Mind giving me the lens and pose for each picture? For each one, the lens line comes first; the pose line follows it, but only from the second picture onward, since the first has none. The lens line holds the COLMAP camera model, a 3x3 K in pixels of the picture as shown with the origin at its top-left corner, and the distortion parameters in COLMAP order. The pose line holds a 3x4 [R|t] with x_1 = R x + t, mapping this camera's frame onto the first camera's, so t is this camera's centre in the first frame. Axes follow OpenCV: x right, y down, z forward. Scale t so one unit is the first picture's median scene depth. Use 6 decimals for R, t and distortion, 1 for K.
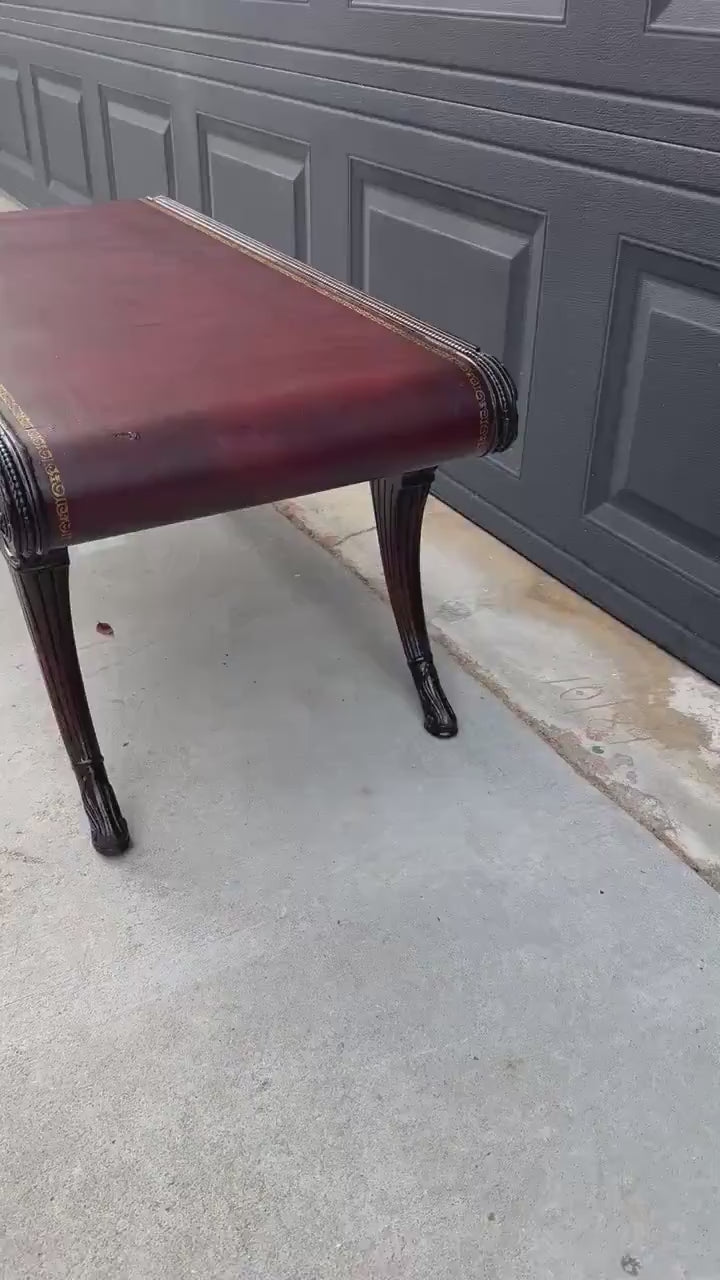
lens RADIAL K [[1096.5, 0, 360.0], [0, 1096.5, 640.0], [0, 0, 1]] dist [0.151576, -0.282024]
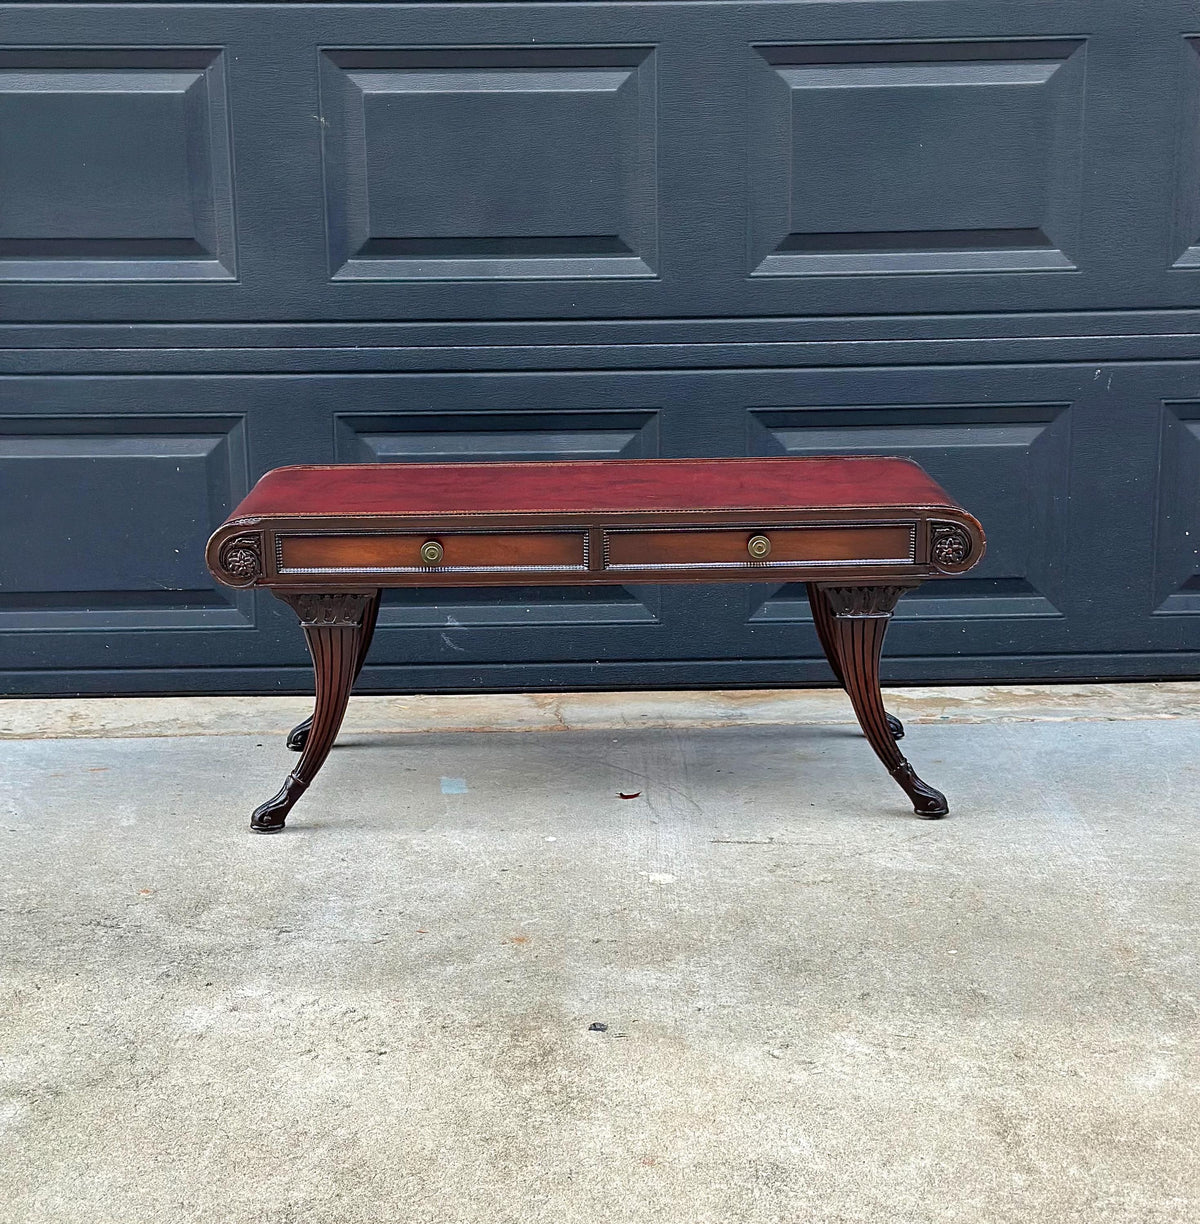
lens RADIAL K [[2232.9, 0, 602.0], [0, 2232.9, 656.4], [0, 0, 1]] dist [0.150294, -0.021822]
pose [[0.457331, -0.203910, 0.865603, -2.446723], [0.475348, 0.878689, -0.044151, -0.051796], [-0.751594, 0.431655, 0.498780, -0.139297]]
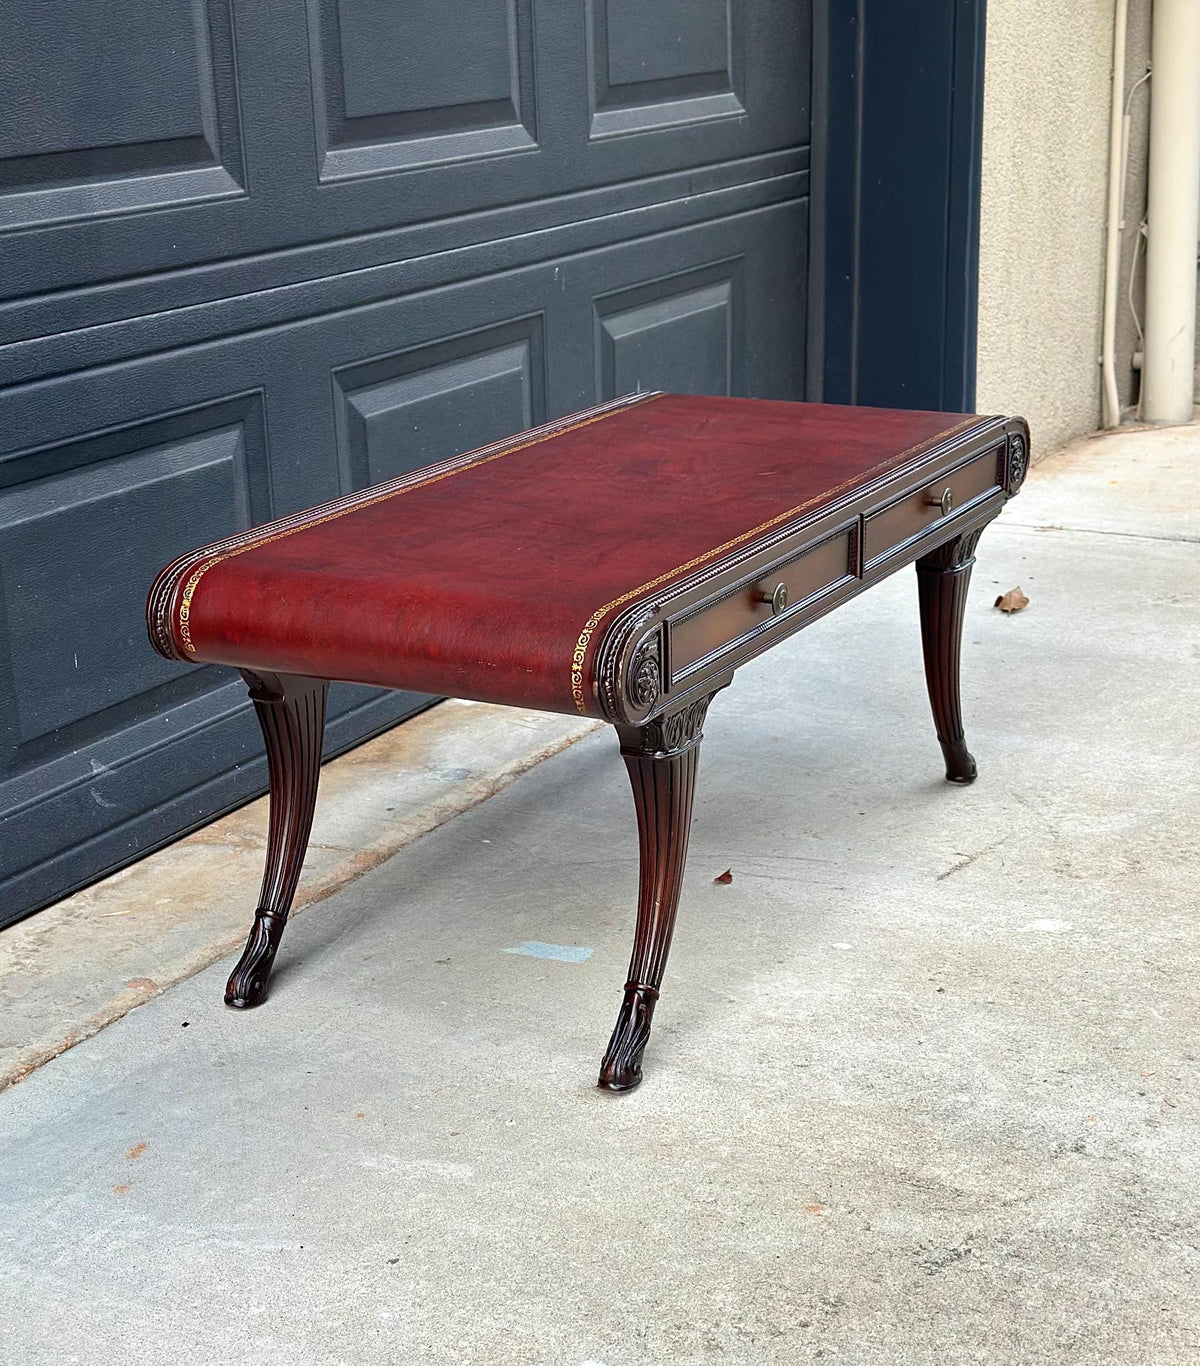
lens RADIAL K [[2421.0, 0, 568.8], [0, 2421.0, 791.9], [0, 0, 1]] dist [0.163381, -0.118200]
pose [[-0.551125, -0.256349, 0.794070, -1.822743], [0.458827, 0.701753, 0.544996, -1.252077], [-0.696950, 0.664702, -0.269134, 1.771854]]
